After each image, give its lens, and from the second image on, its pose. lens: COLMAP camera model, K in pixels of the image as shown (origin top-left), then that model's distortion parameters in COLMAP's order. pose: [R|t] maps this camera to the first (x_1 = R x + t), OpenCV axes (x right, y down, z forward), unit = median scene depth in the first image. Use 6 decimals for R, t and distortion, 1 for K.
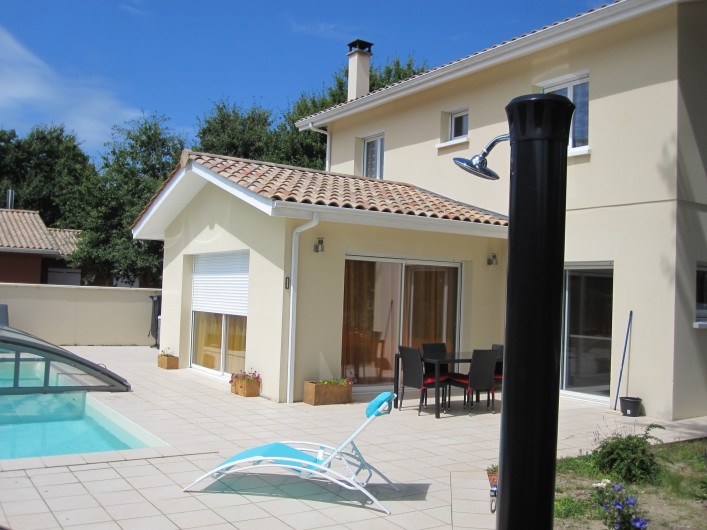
lens RADIAL K [[704.0, 0, 353.5], [0, 704.0, 265.0], [0, 0, 1]] dist [-0.002761, -0.005899]
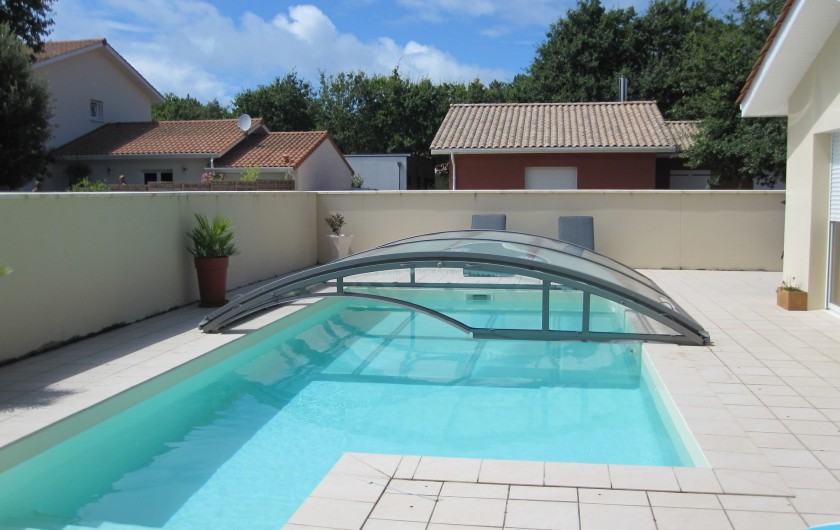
lens RADIAL K [[837.7, 0, 420.0], [0, 837.7, 265.0], [0, 0, 1]] dist [-0.047077, 0.000274]
pose [[0.737100, 0.019231, -0.675510, 0.003091], [0.059236, 0.993909, 0.092932, 0.007411], [0.673182, -0.108515, 0.731471, 0.113511]]
